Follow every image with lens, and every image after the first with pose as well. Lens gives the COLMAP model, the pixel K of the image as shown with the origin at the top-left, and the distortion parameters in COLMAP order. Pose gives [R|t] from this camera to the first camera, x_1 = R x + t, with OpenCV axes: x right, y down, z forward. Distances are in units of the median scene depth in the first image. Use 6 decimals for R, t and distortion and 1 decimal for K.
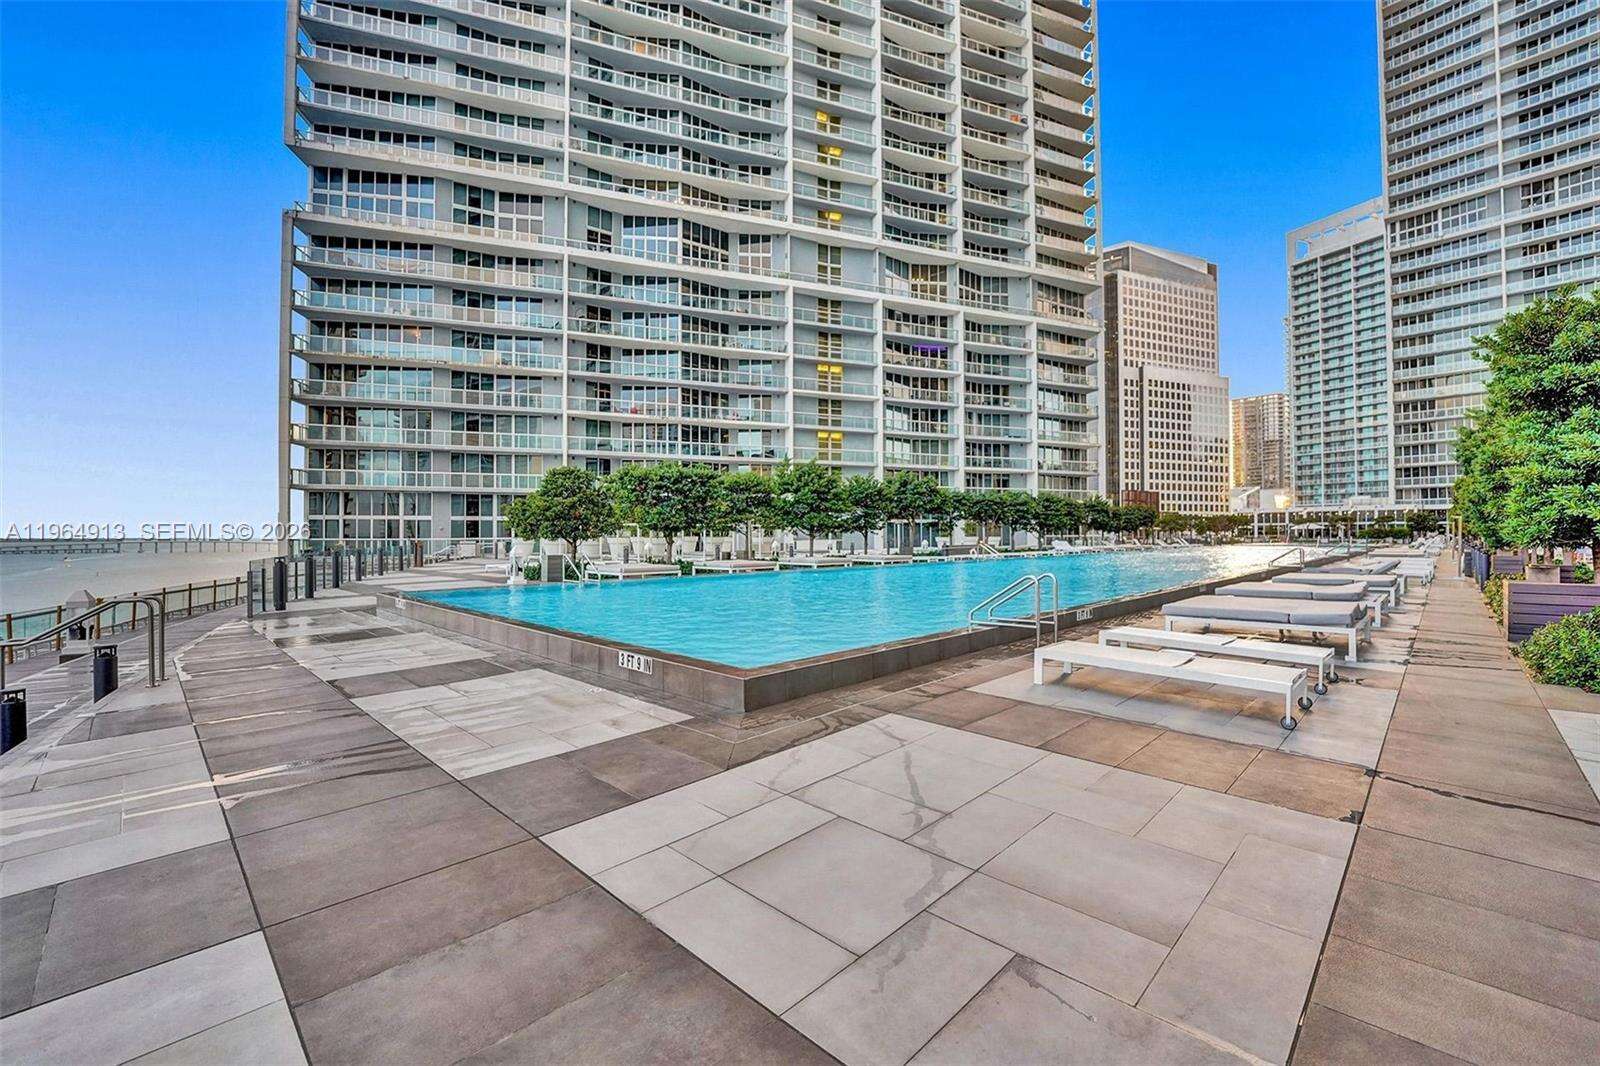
lens RADIAL K [[652.9, 0, 809.7], [0, 652.9, 541.4], [0, 0, 1]] dist [-0.039785, 0.008109]
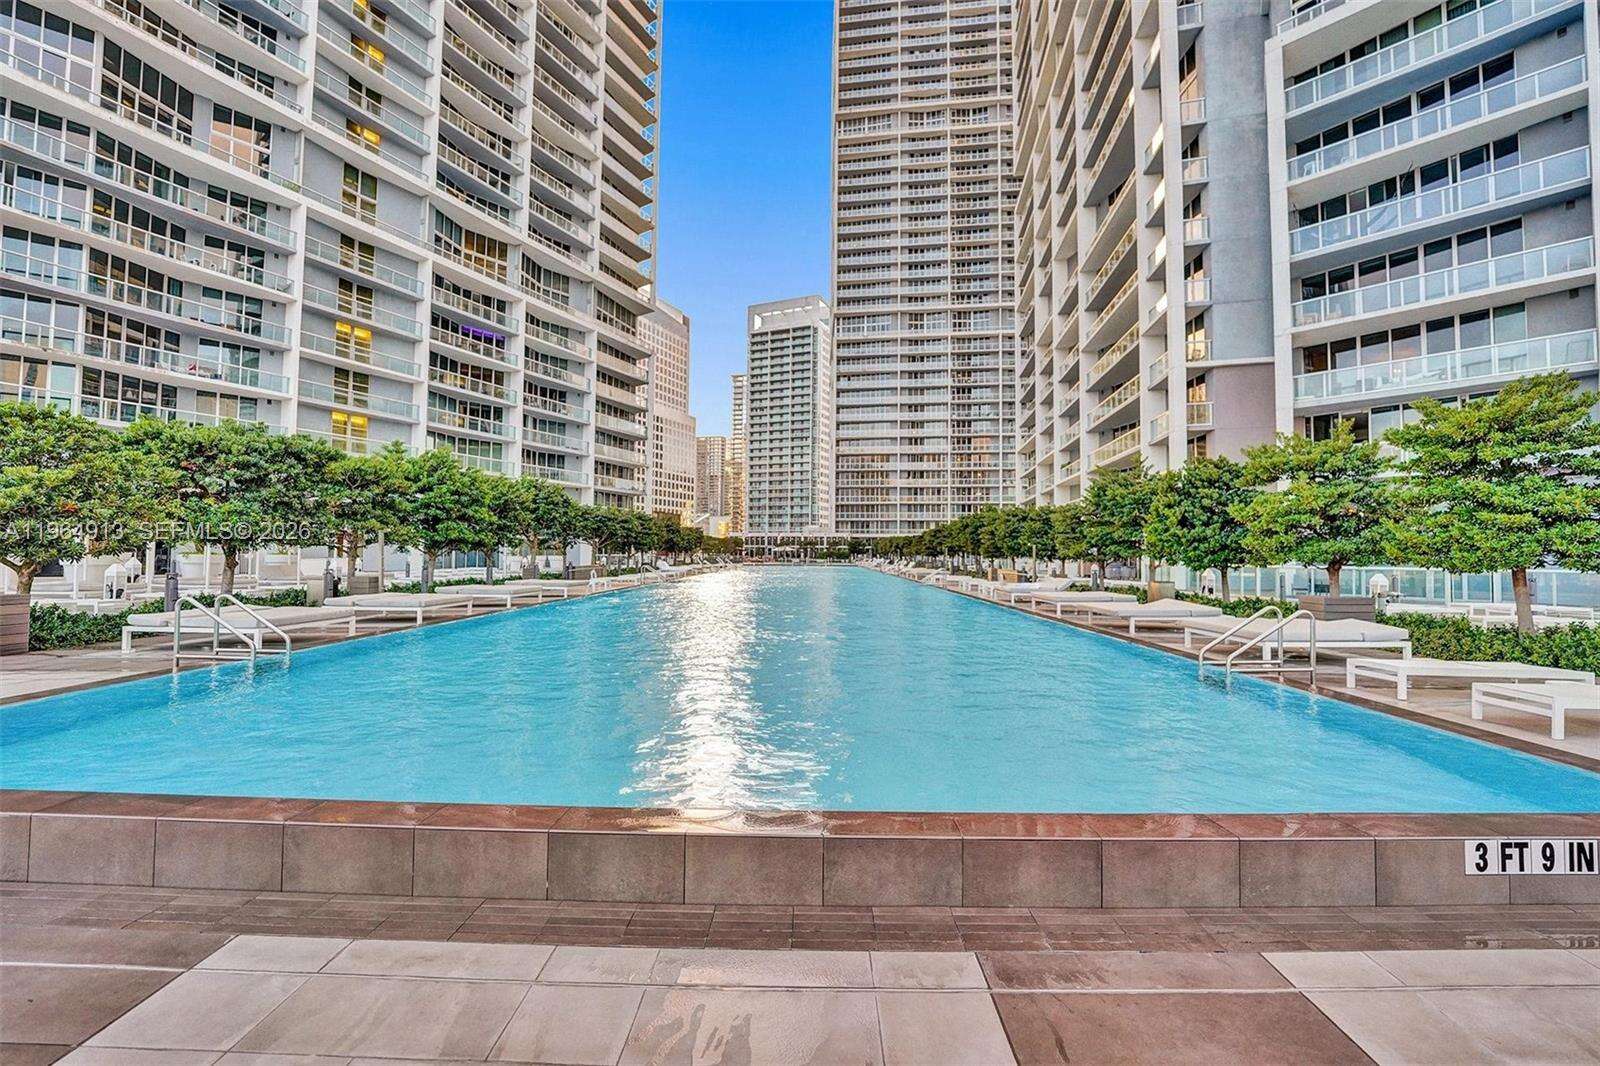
lens RADIAL K [[663.0, 0, 806.3], [0, 663.0, 541.0], [0, 0, 1]] dist [-0.031135, 0.003817]
pose [[0.740605, 0.022768, 0.671555, -0.074272], [-0.003682, 0.999548, -0.029827, -0.000471], [-0.671931, 0.019617, 0.740354, 0.082904]]
